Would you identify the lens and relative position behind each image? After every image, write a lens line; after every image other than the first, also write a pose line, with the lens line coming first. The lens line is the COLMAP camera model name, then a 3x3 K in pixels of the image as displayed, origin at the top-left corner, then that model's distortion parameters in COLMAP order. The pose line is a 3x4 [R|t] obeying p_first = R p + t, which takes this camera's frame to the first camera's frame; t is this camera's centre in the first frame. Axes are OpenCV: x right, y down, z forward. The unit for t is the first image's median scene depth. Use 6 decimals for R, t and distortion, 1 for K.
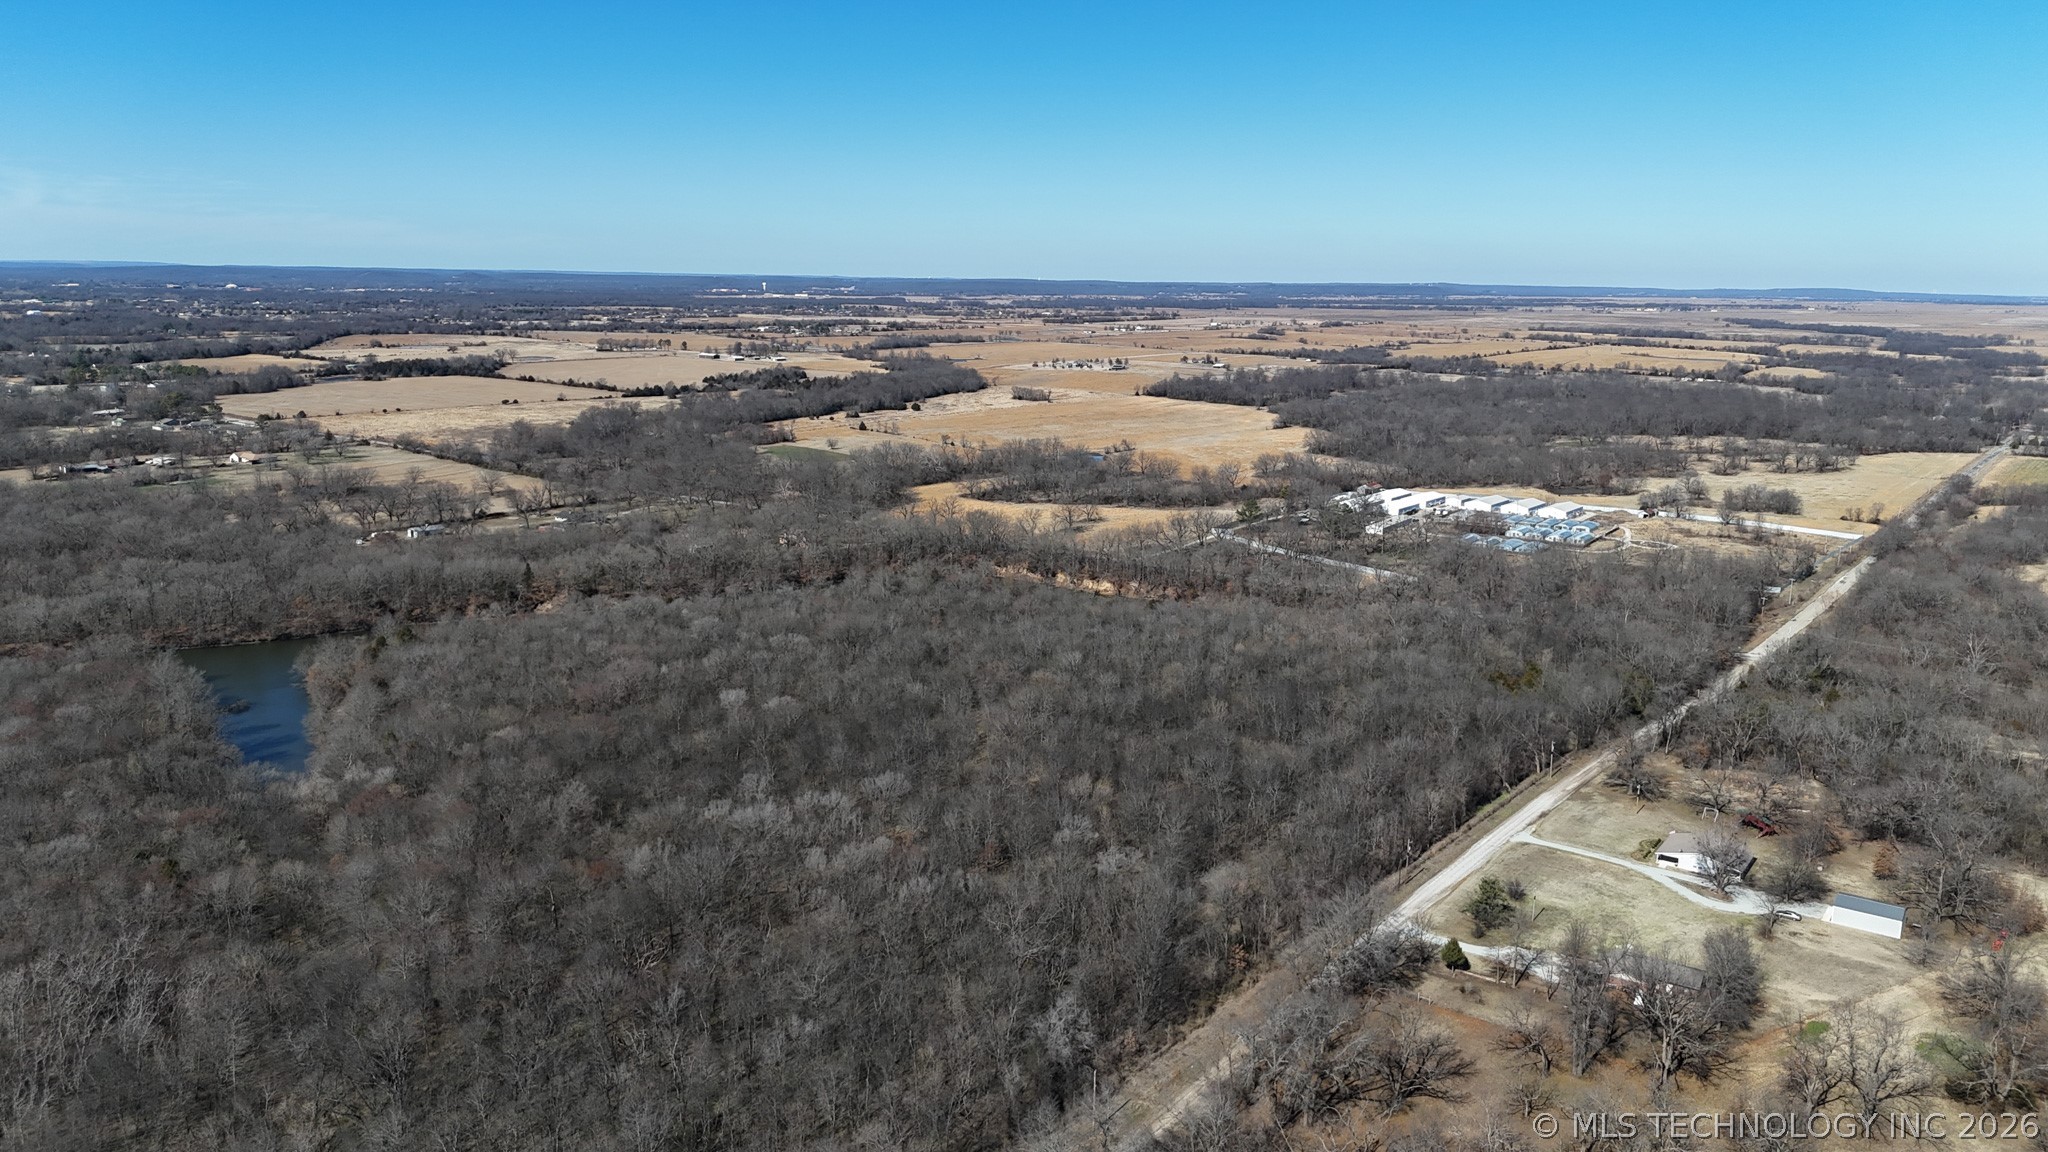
lens RADIAL K [[1506.1, 0, 1029.1], [0, 1506.1, 566.5], [0, 0, 1]] dist [0.076133, -0.069795]
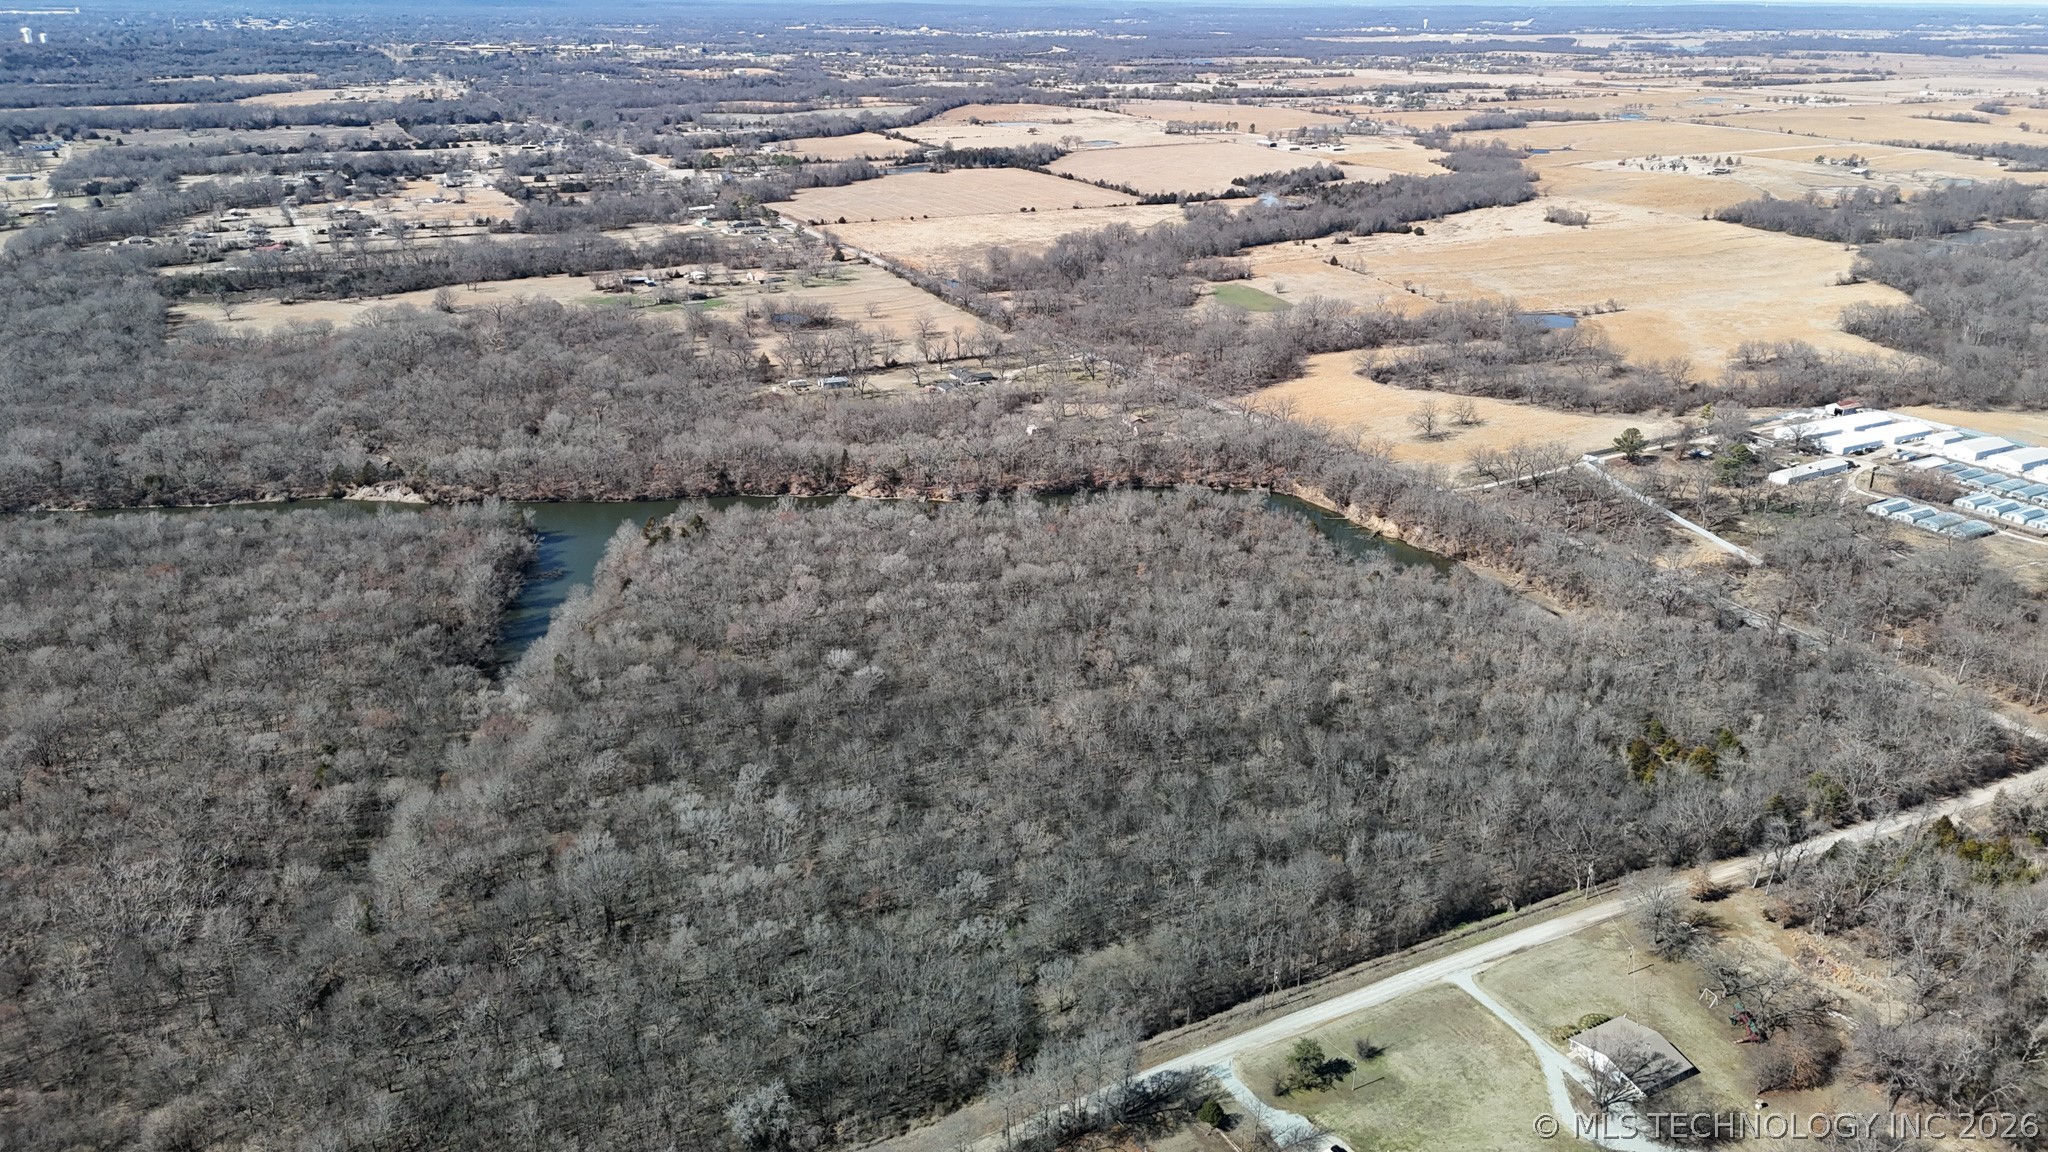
lens RADIAL K [[1506.1, 0, 1029.1], [0, 1506.1, 566.5], [0, 0, 1]] dist [0.076133, -0.069795]
pose [[0.909347, 0.143715, -0.390428, 0.158635], [-0.076243, 0.980115, 0.183199, -0.086601], [0.408993, -0.136823, 0.902222, 0.026895]]
